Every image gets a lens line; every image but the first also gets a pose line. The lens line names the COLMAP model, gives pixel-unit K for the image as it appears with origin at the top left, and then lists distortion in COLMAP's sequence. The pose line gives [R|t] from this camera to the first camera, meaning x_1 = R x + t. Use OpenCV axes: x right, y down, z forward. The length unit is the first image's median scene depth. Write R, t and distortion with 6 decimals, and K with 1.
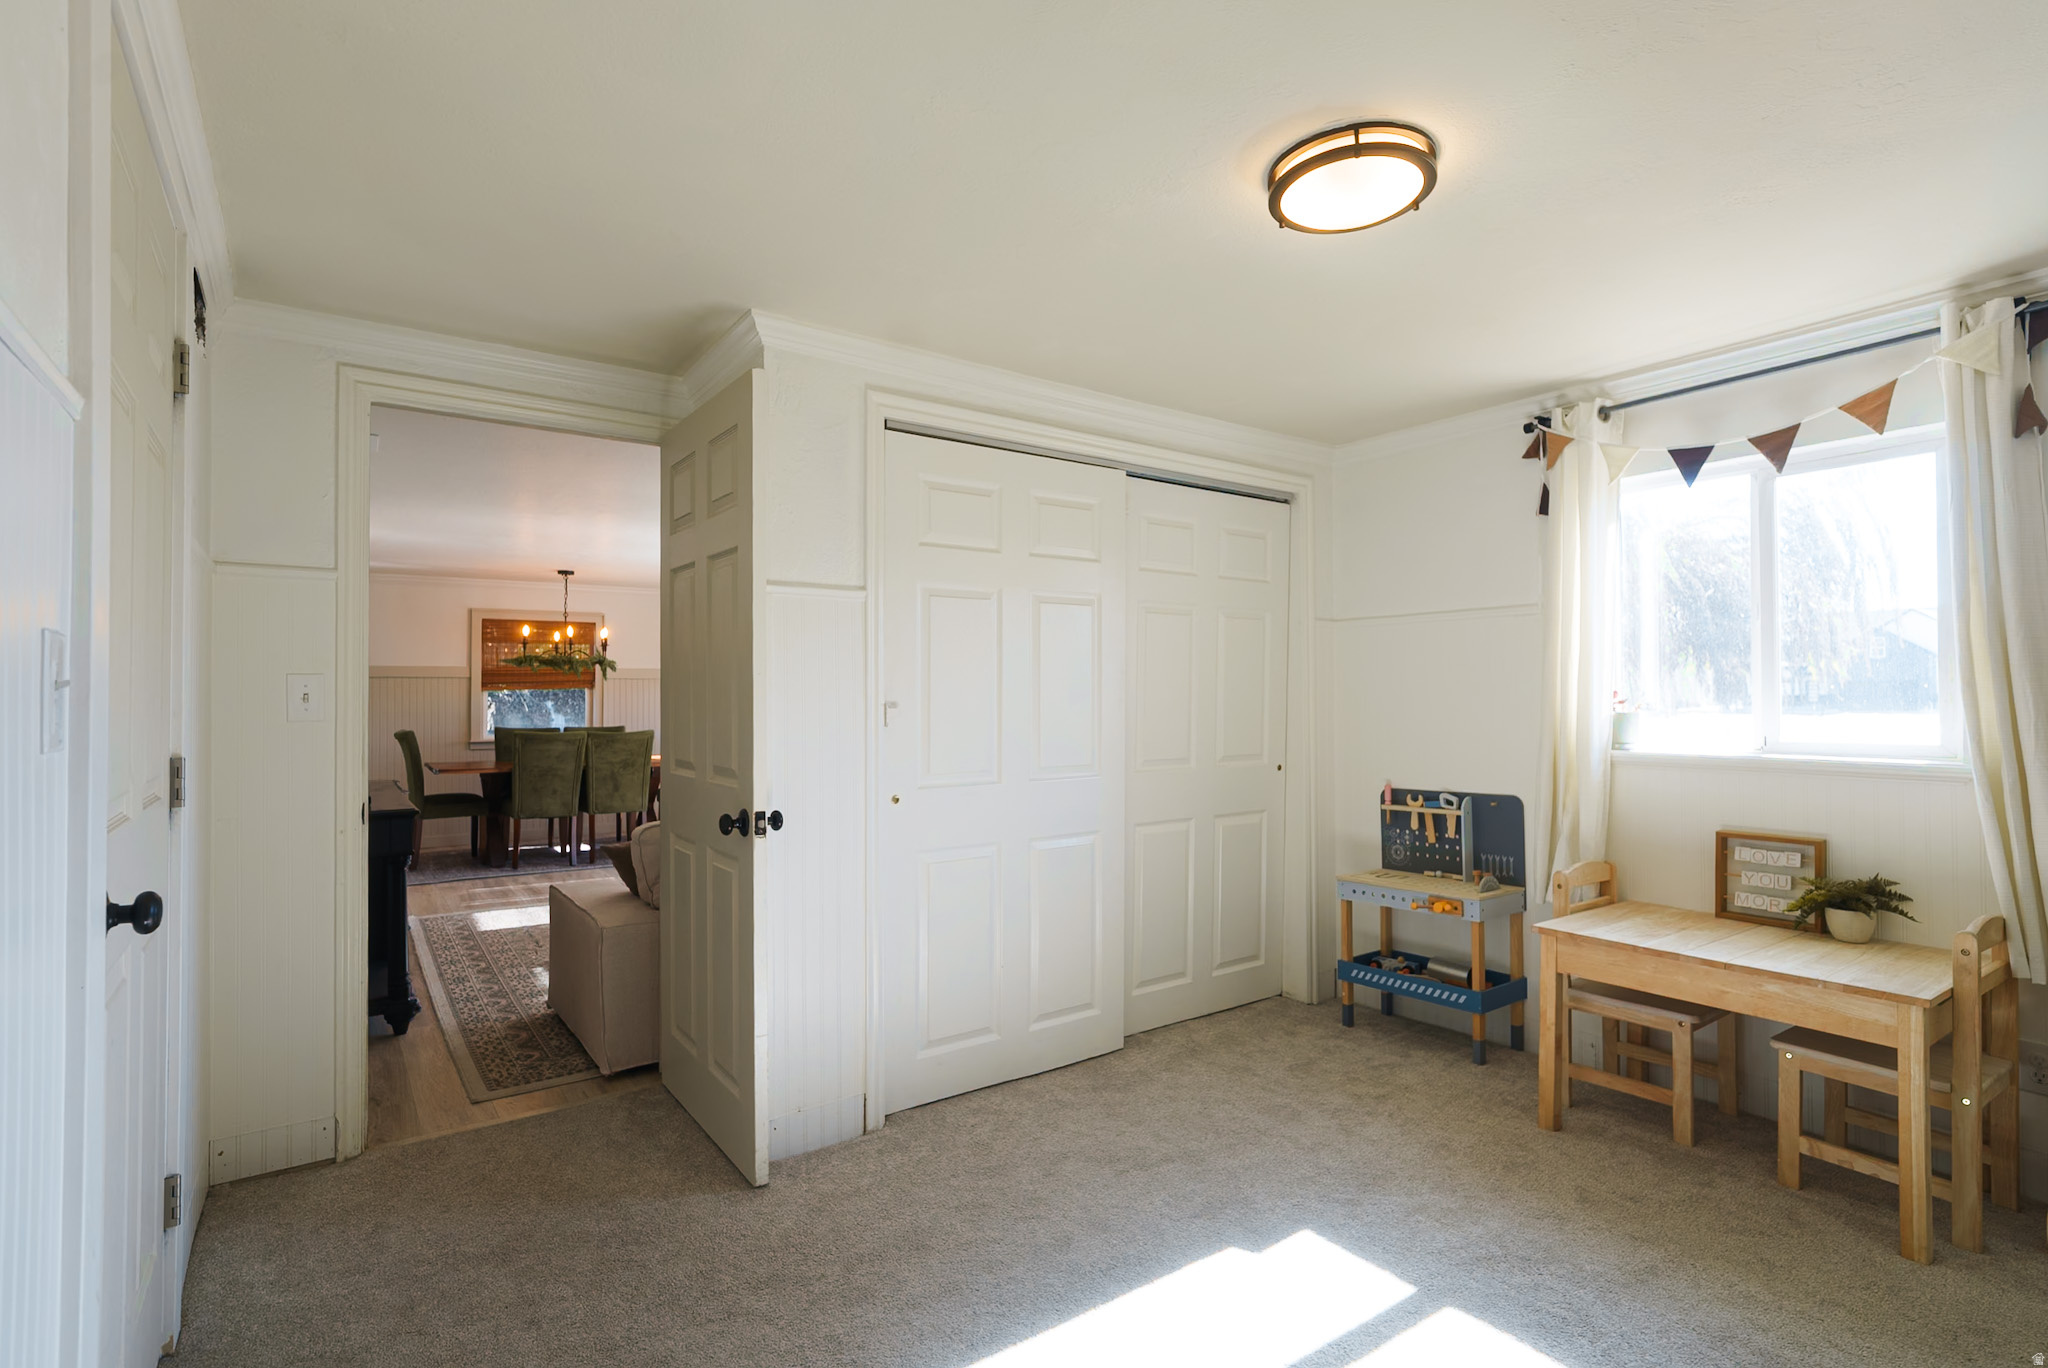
lens RADIAL K [[974.2, 0, 1024.0], [0, 974.2, 684.0], [0, 0, 1]] dist [-0.000010, 0.000307]
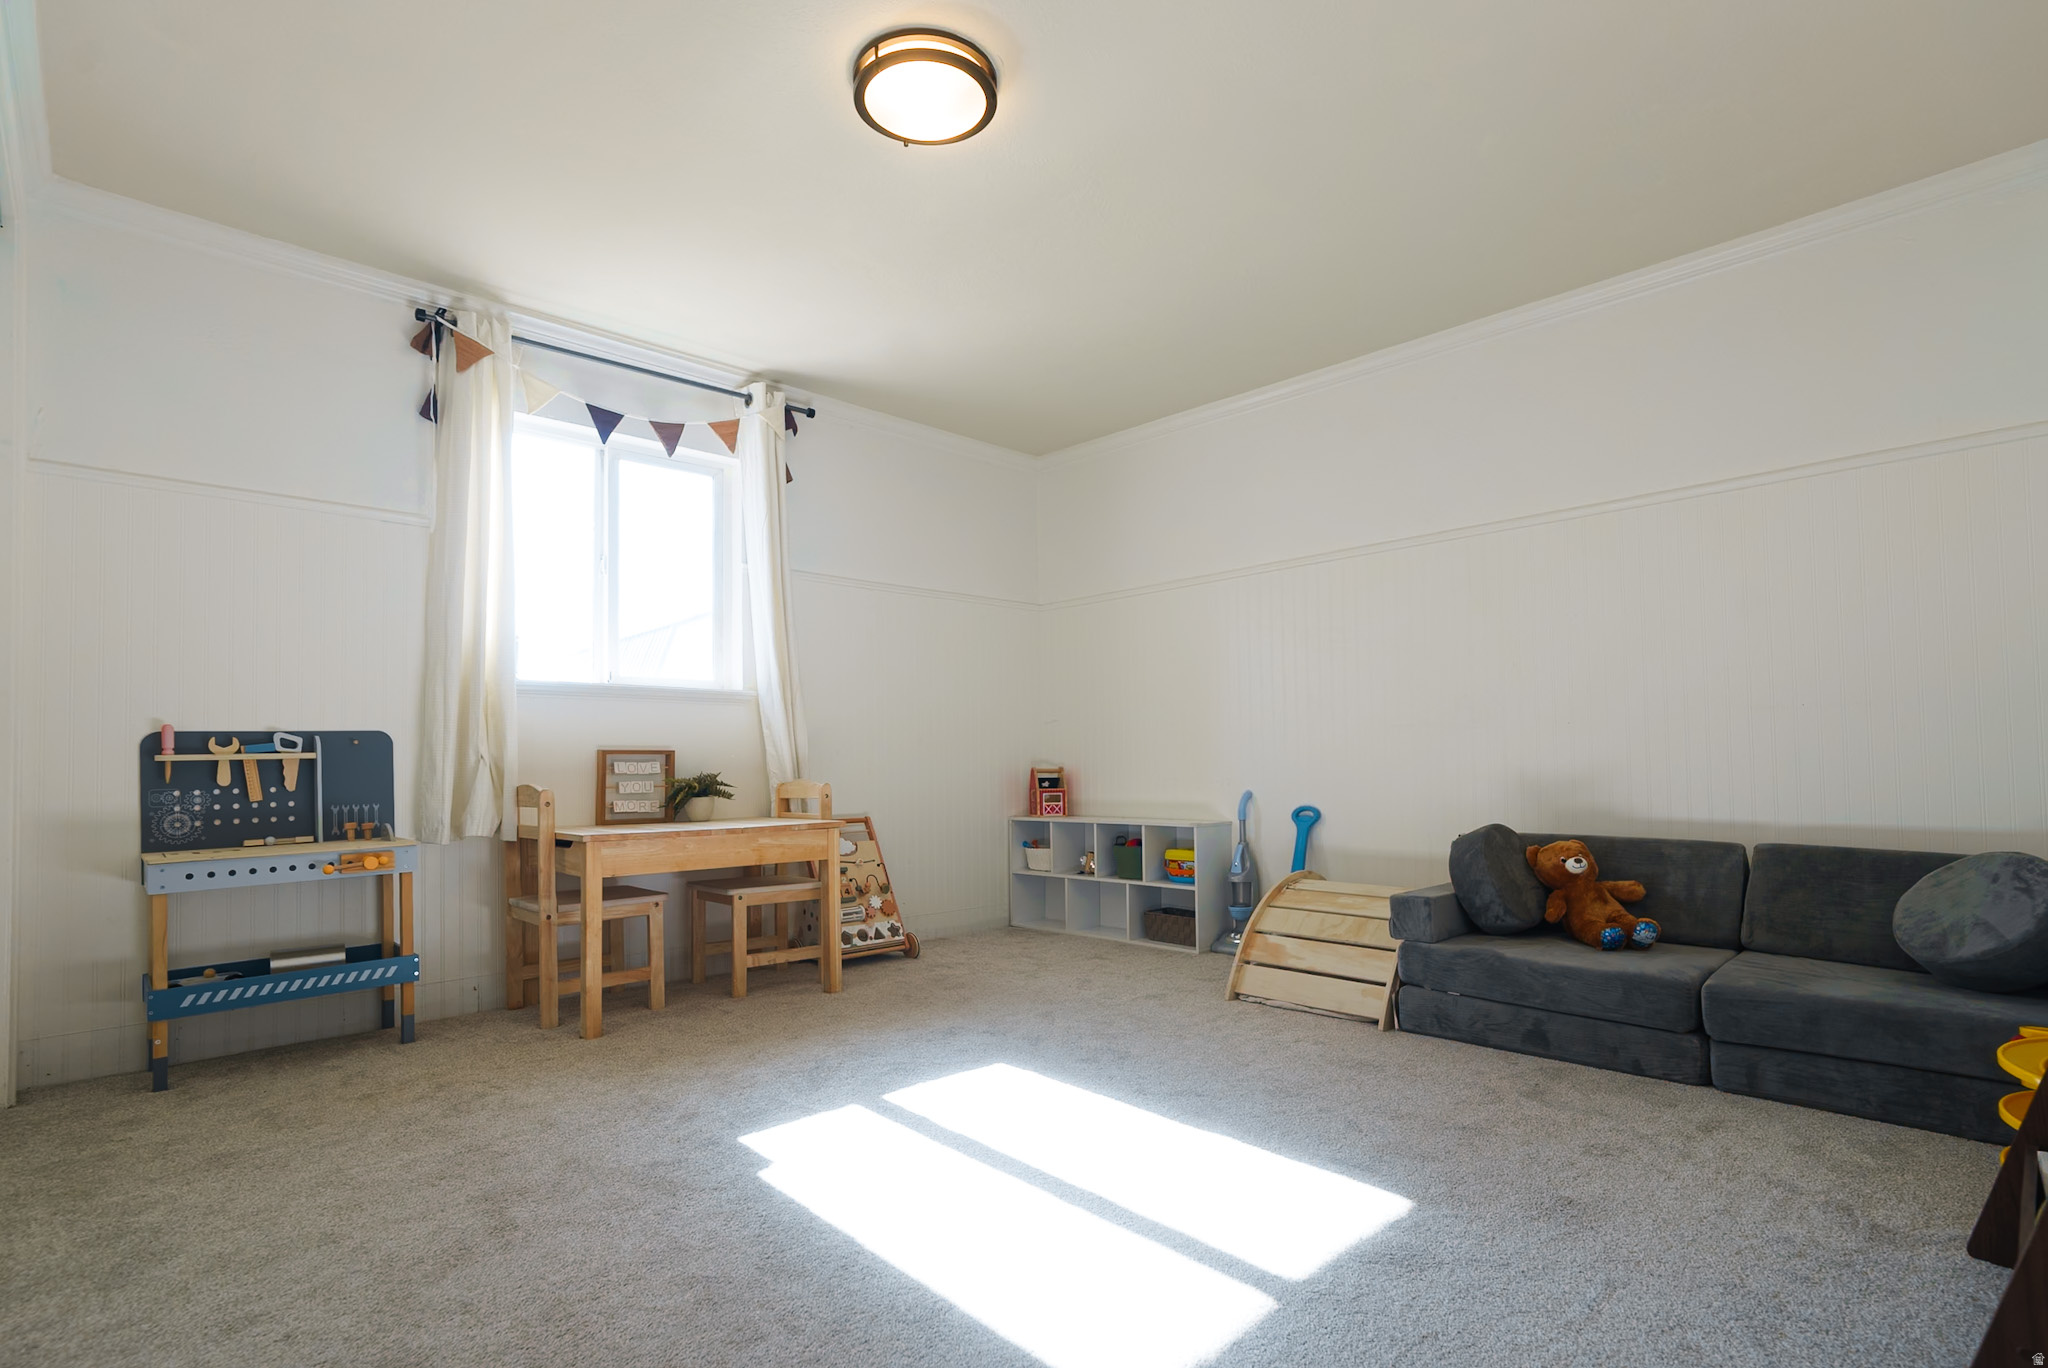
lens RADIAL K [[1002.1, 0, 1027.1], [0, 1002.1, 725.6], [0, 0, 1]] dist [0.000310, 0.000388]
pose [[-0.129093, 0.039684, 0.990838, -0.466677], [-0.010596, 0.999087, -0.041394, 0.150610], [-0.991576, -0.015843, -0.128555, 0.596629]]
